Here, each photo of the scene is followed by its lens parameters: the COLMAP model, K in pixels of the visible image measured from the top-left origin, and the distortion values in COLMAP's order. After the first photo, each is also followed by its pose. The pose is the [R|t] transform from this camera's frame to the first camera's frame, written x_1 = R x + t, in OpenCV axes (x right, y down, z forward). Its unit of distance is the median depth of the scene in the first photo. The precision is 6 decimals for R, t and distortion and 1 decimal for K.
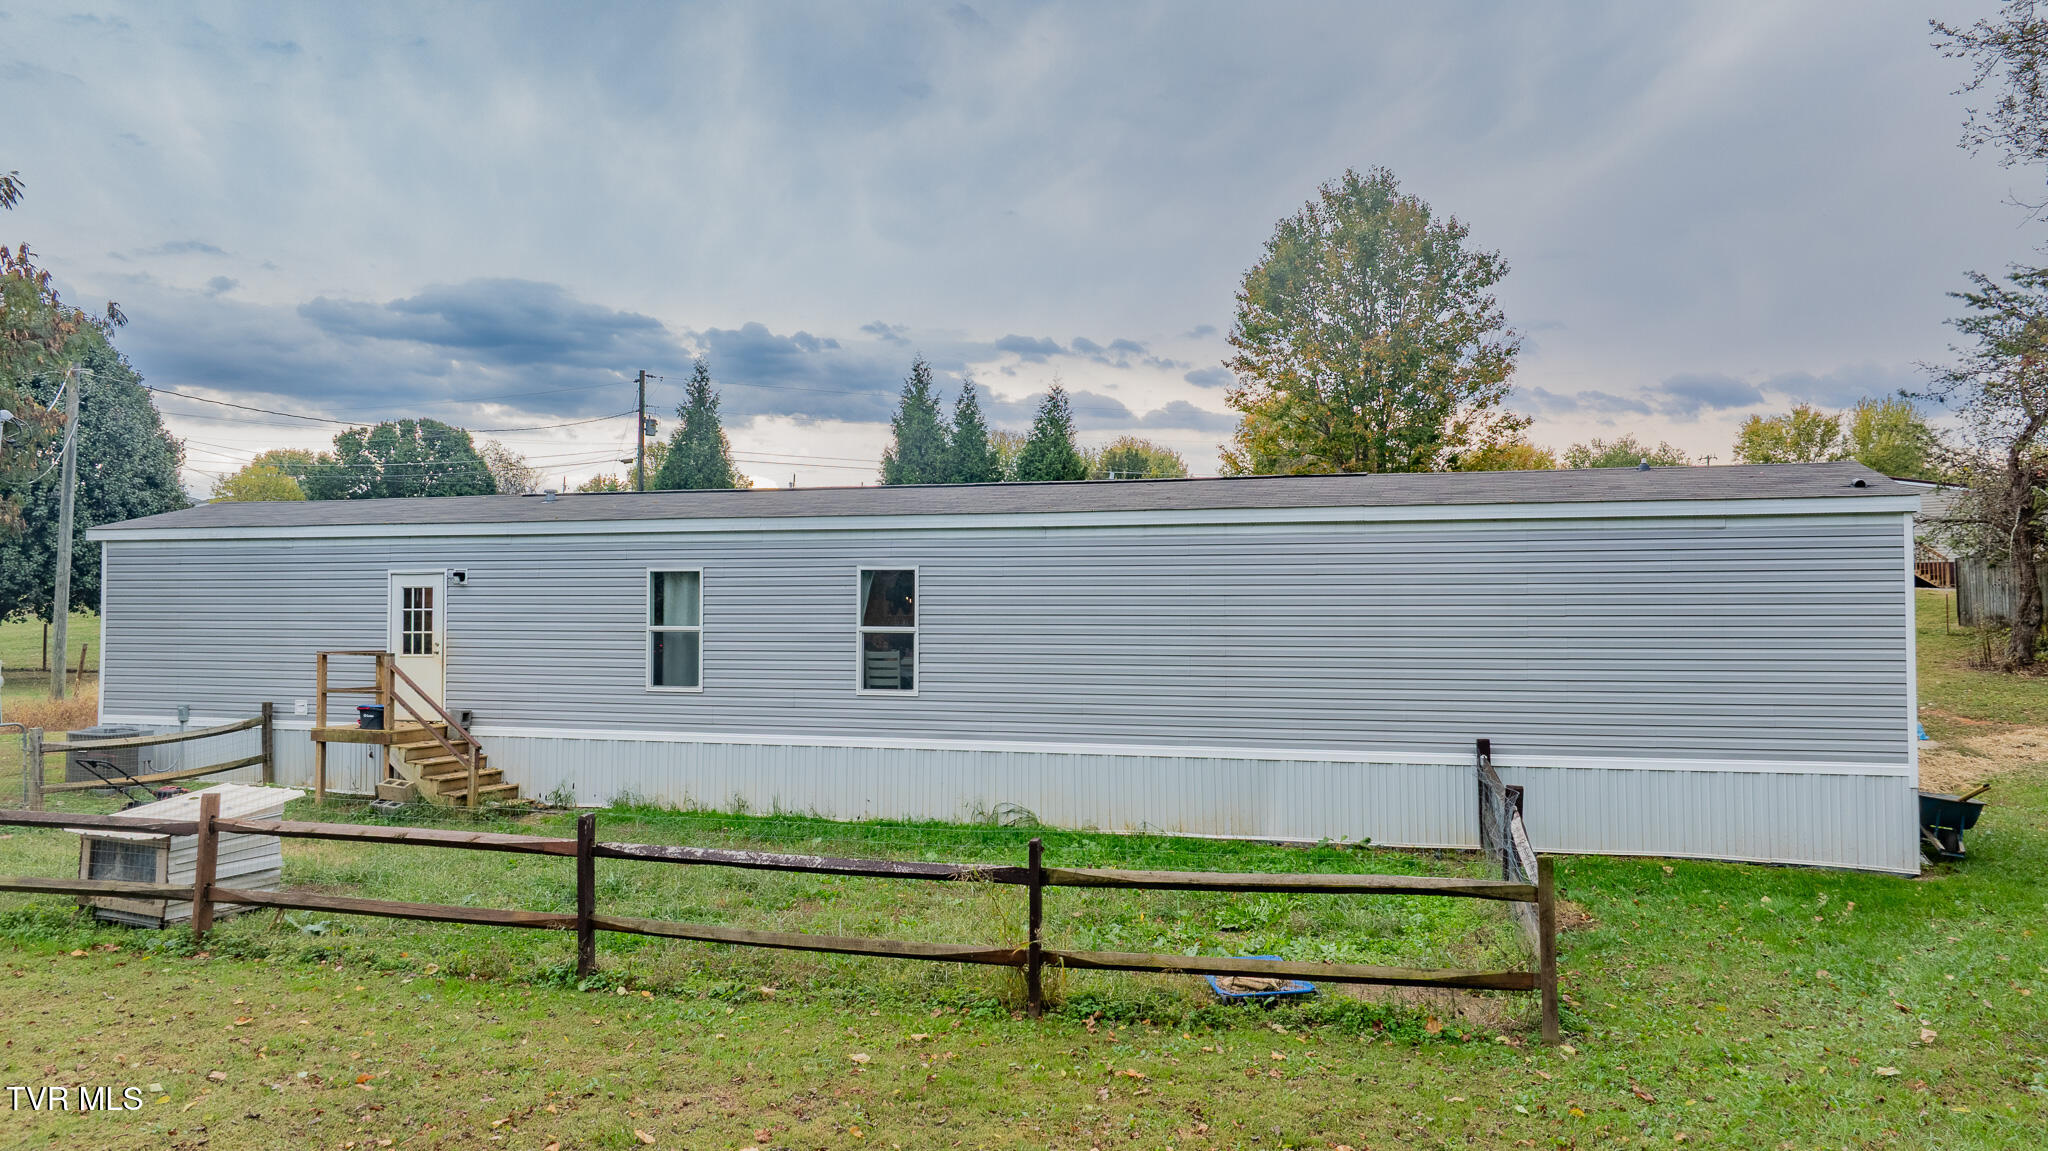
lens RADIAL K [[1465.1, 0, 1024.0], [0, 1465.1, 575.5], [0, 0, 1]] dist [-0.004102, -0.000414]
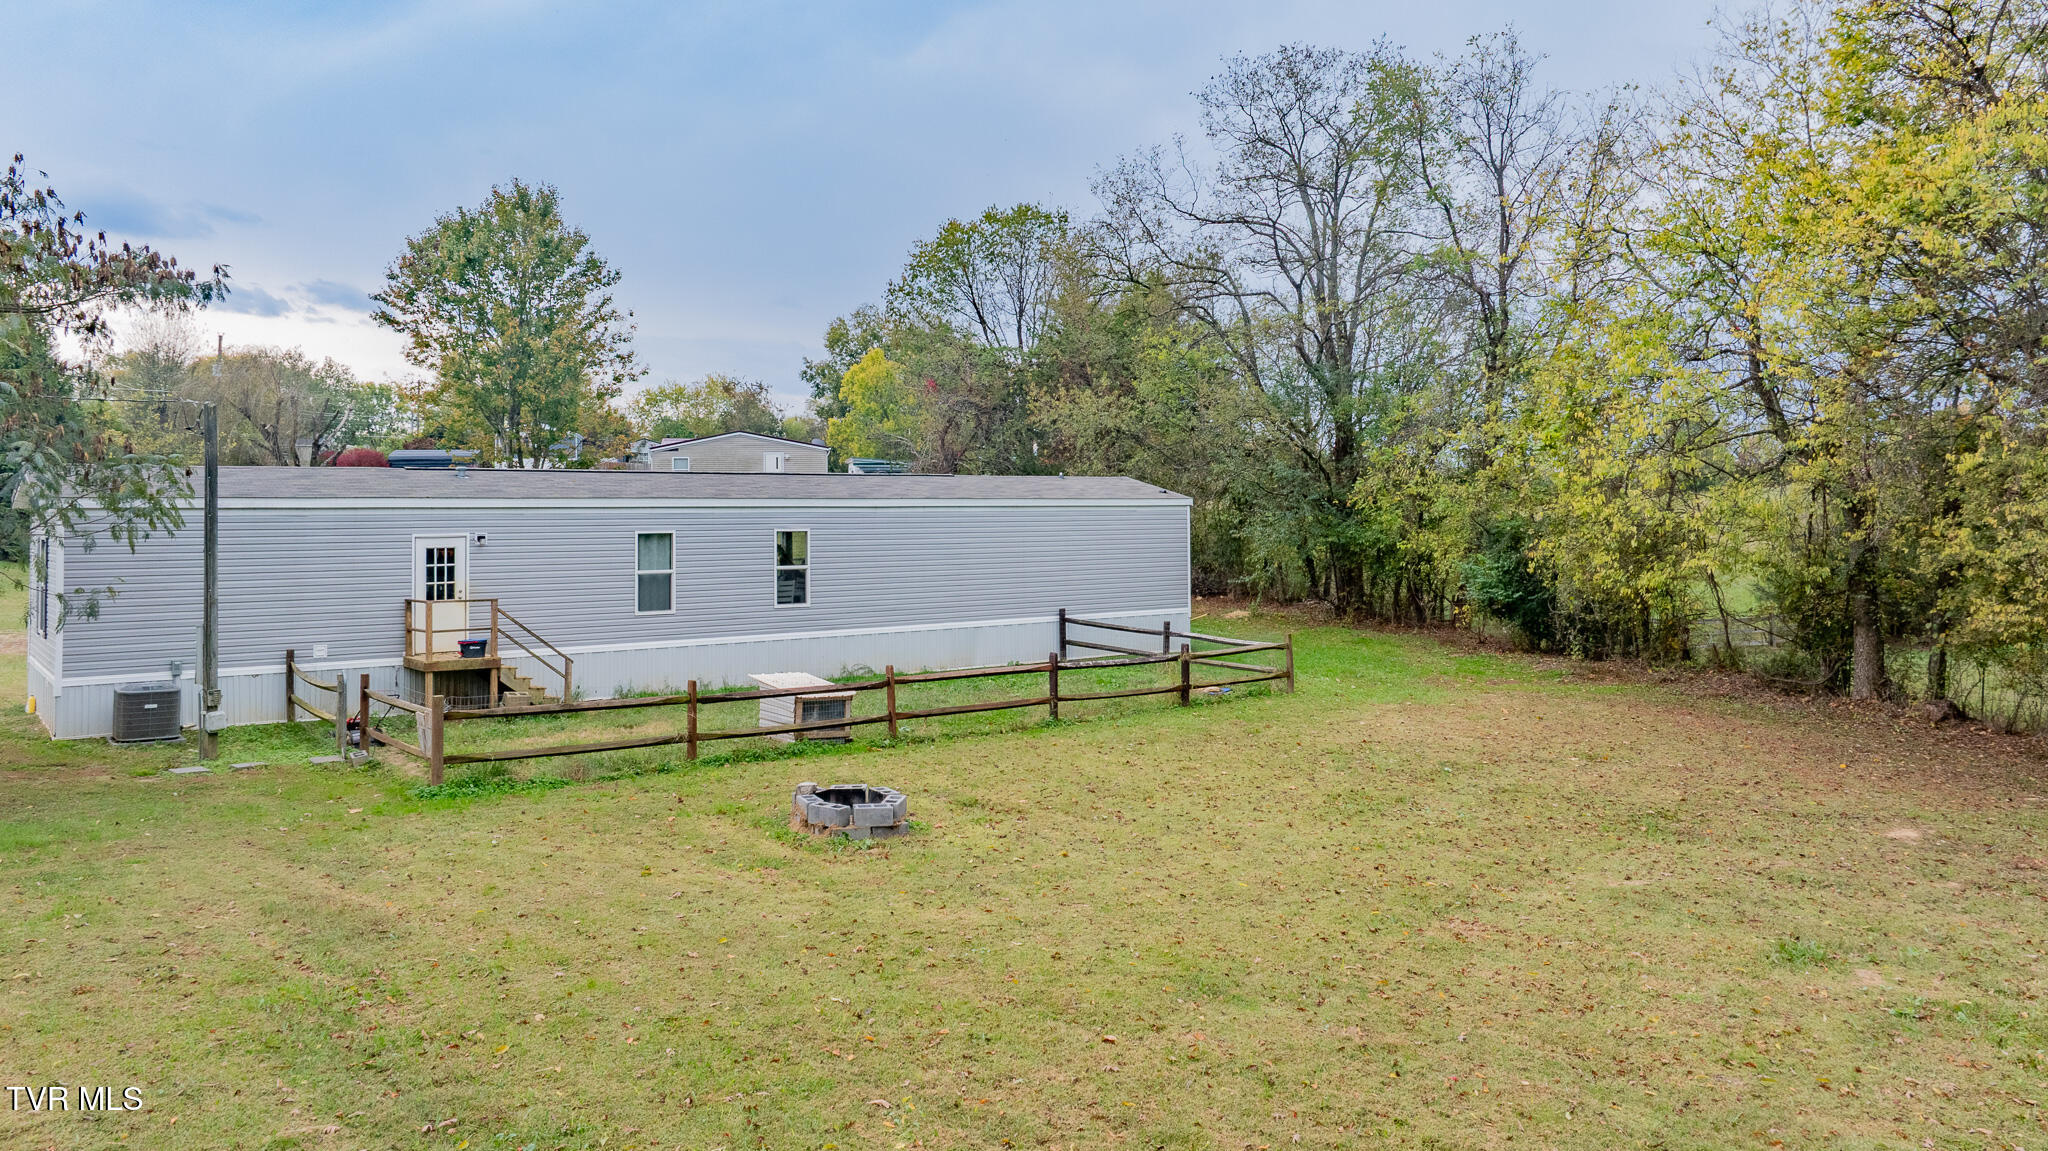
lens RADIAL K [[1465.1, 0, 1024.0], [0, 1465.1, 575.5], [0, 0, 1]] dist [-0.004102, -0.000414]
pose [[0.583393, -0.040090, 0.811200, -1.152415], [-0.010647, 0.998318, 0.056995, -0.045682], [-0.812120, -0.041887, 0.581984, -0.151133]]
